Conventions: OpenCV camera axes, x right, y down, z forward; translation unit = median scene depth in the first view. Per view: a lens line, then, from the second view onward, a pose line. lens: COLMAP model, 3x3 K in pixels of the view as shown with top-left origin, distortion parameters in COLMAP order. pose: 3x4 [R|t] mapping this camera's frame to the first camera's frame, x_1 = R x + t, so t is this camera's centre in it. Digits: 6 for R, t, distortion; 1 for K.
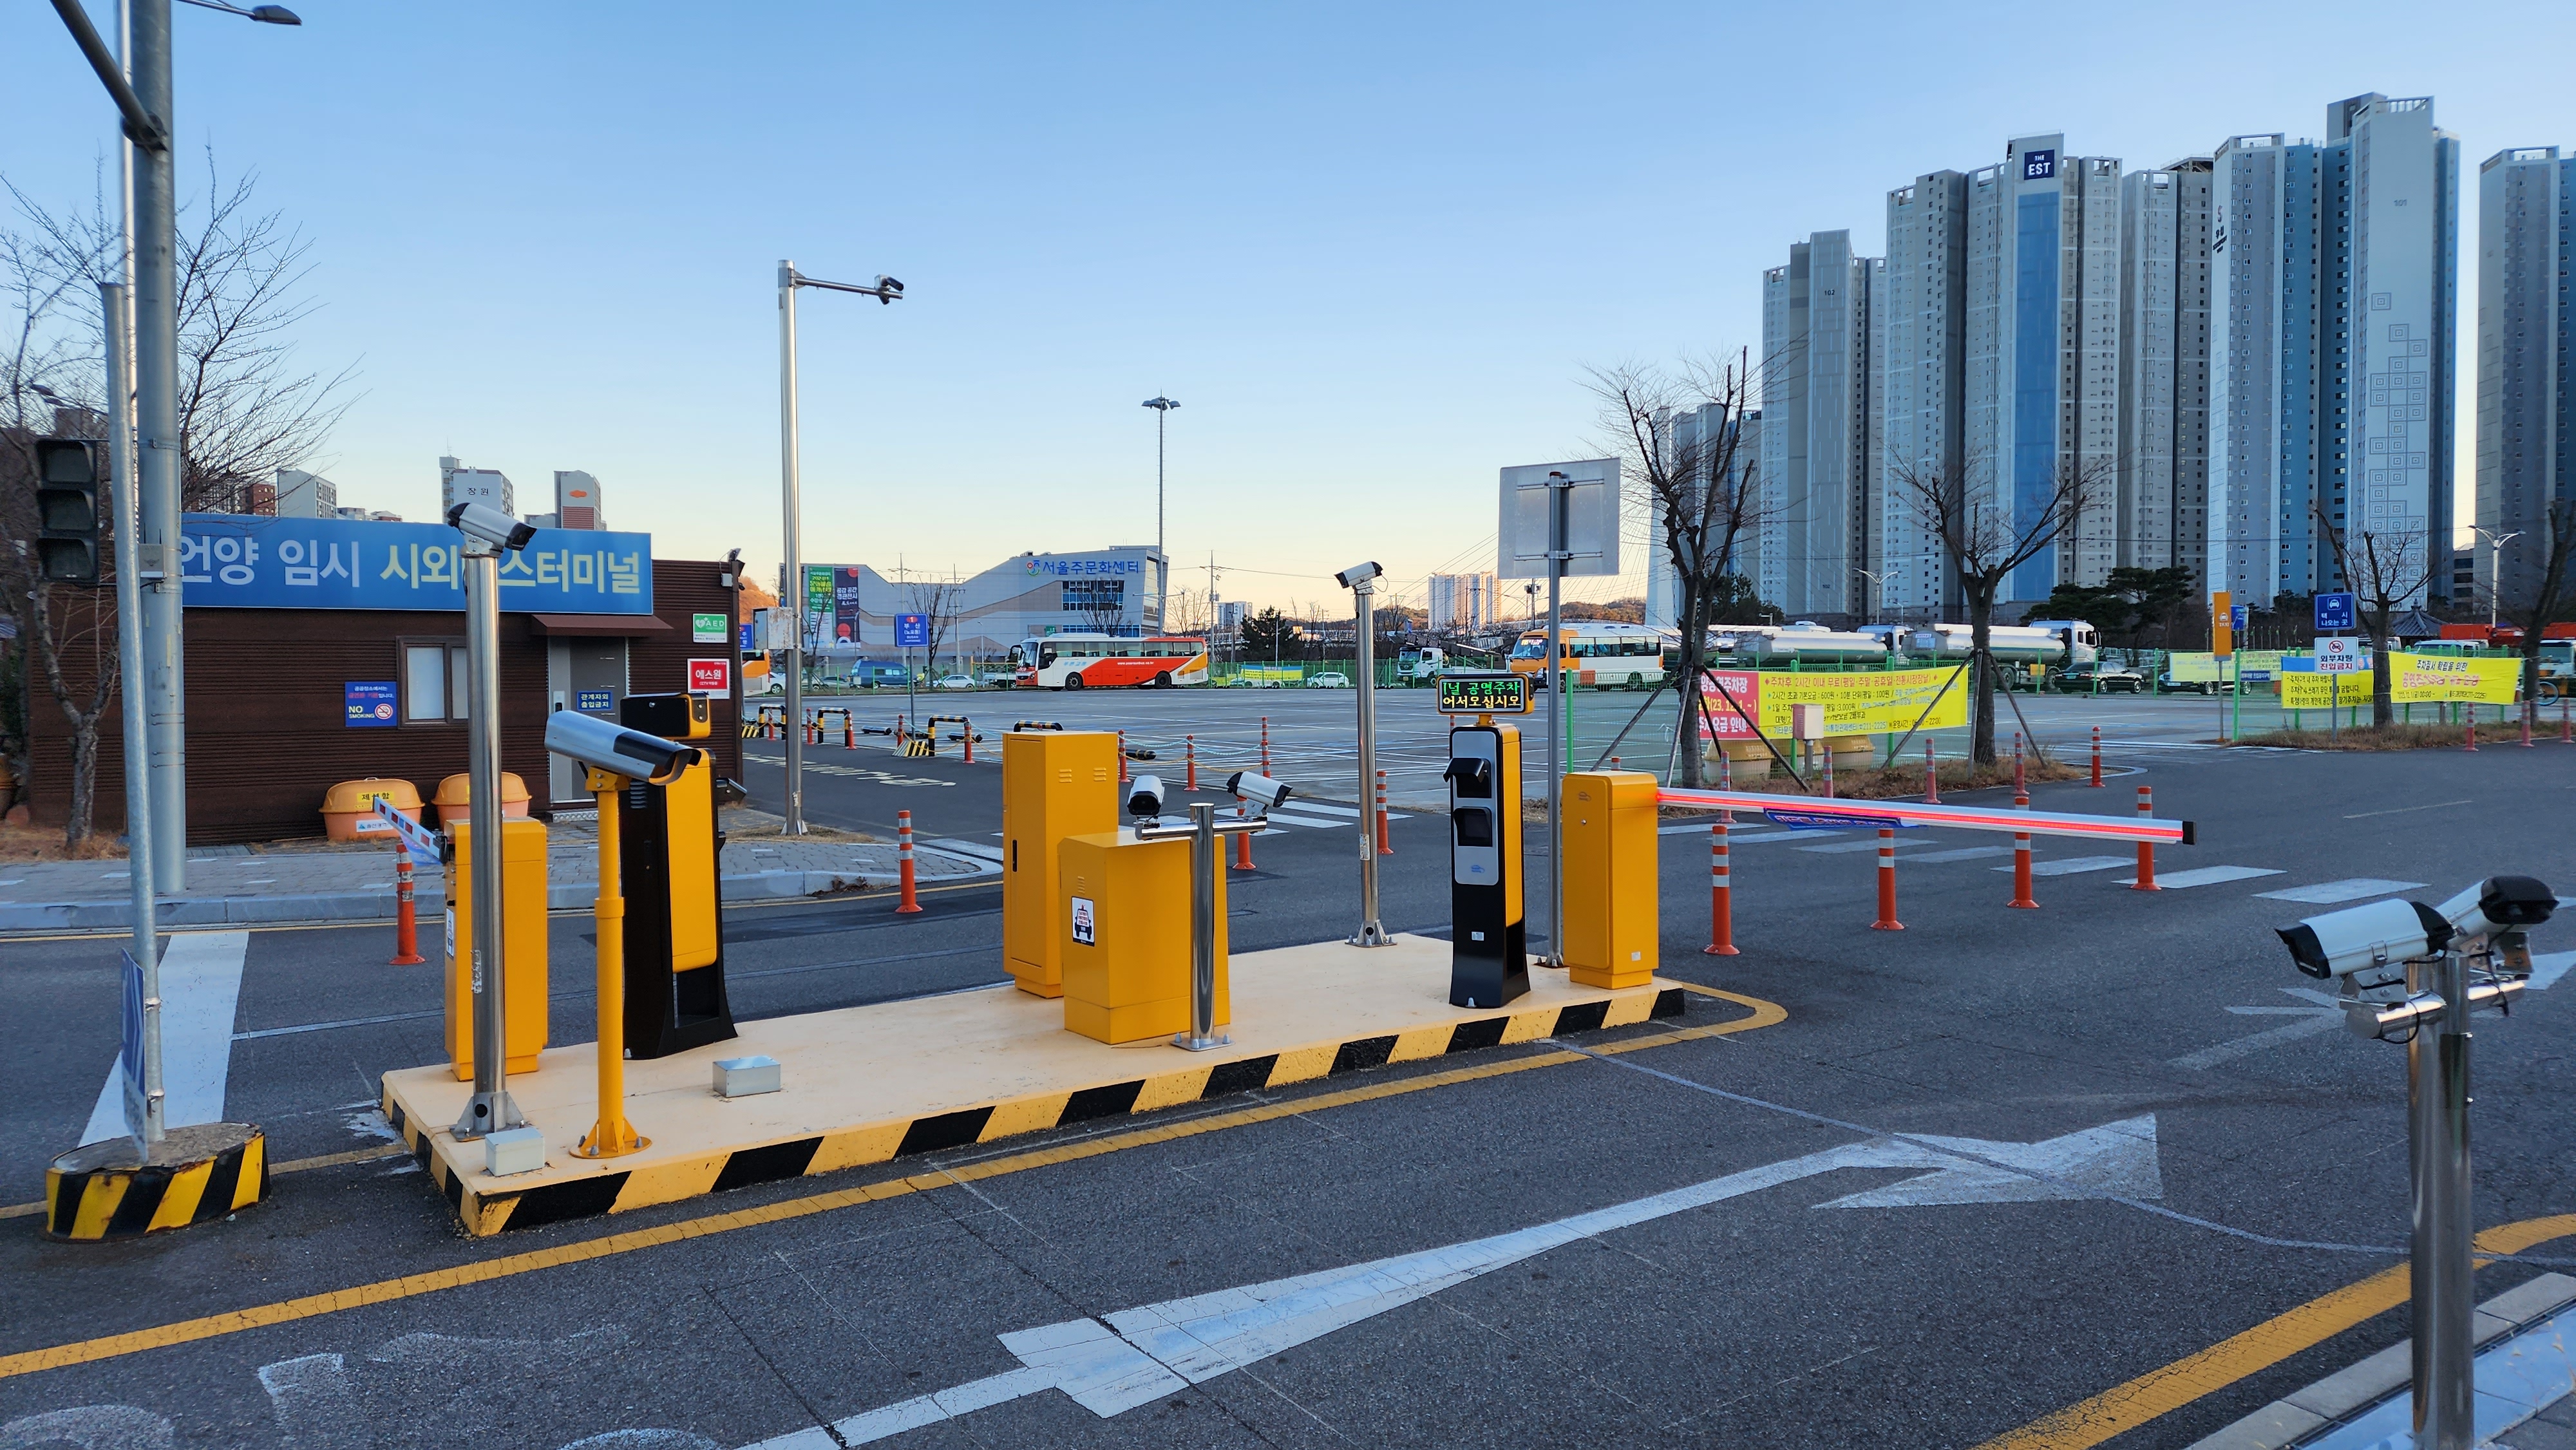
lens RADIAL K [[1755.9, 0, 1271.8], [0, 1755.9, 714.3], [0, 0, 1]] dist [0.060300, -0.028157]
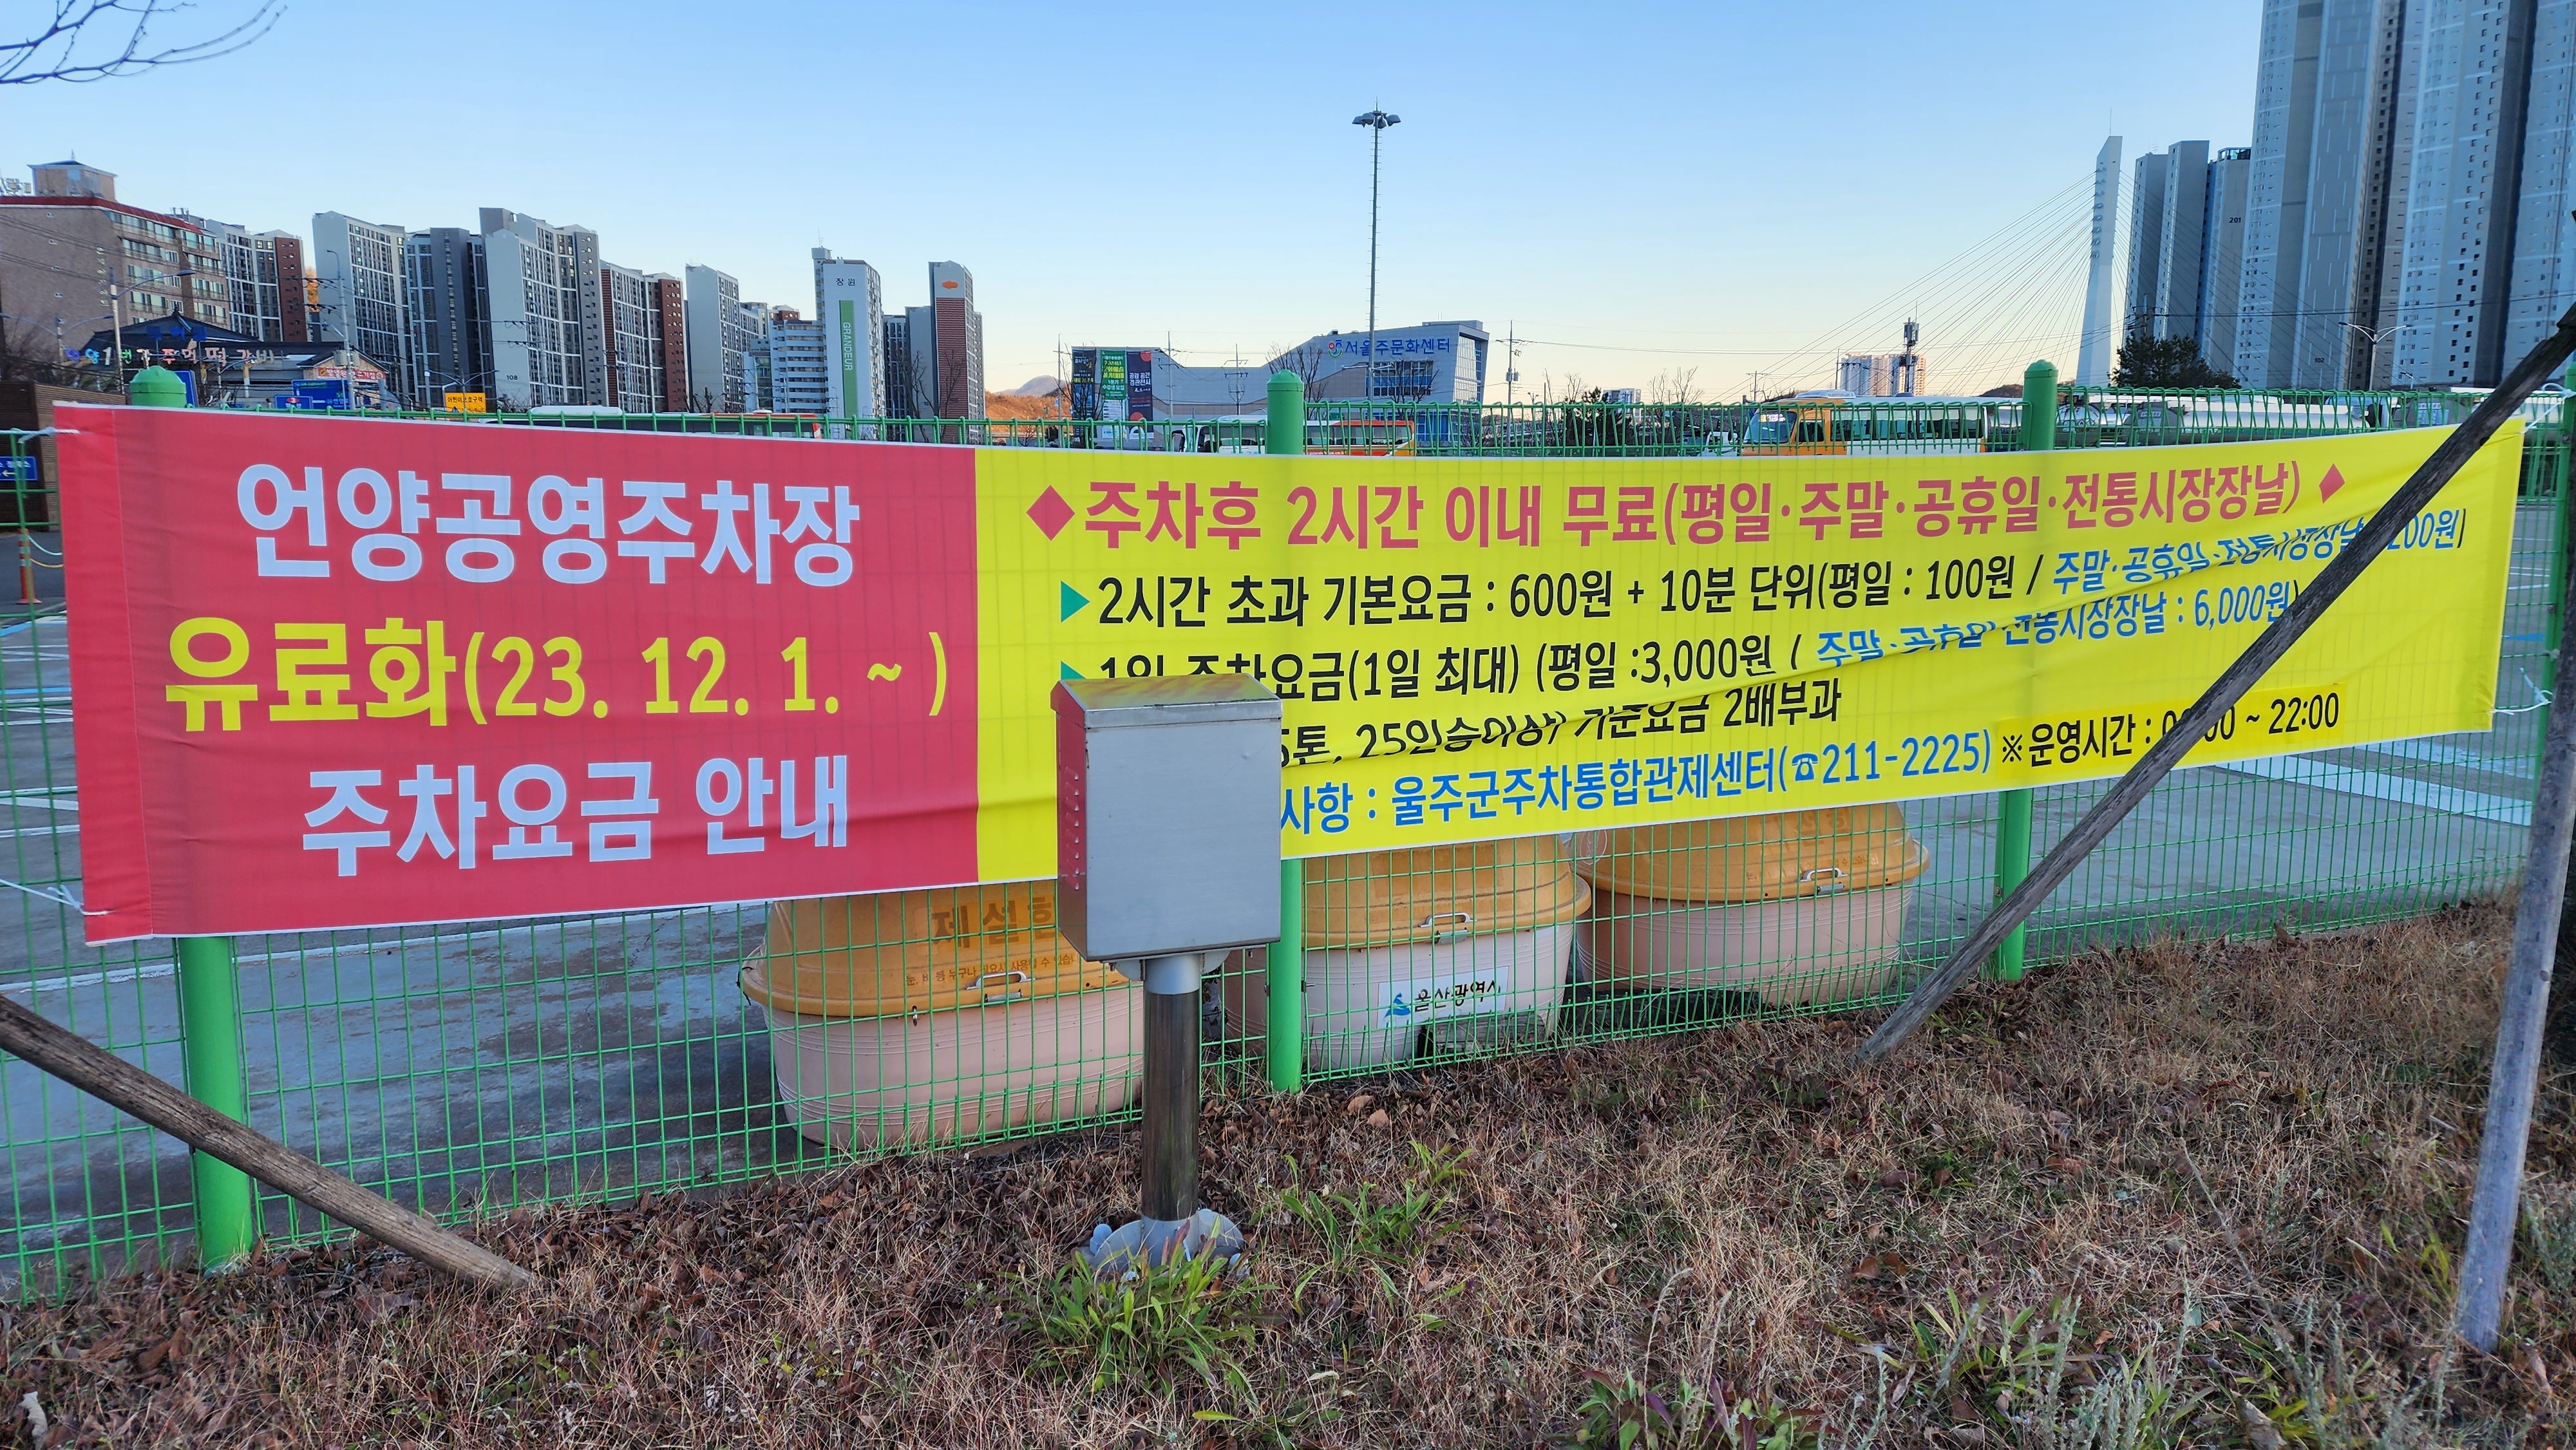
lens RADIAL K [[1755.9, 0, 1303.3], [0, 1755.9, 711.3], [0, 0, 1]] dist [0.060300, -0.028157]
pose [[0.978169, 0.030267, -0.205596, 0.329086], [-0.006505, 0.993311, 0.115283, -0.018943], [0.207710, -0.111429, 0.971823, 0.842999]]
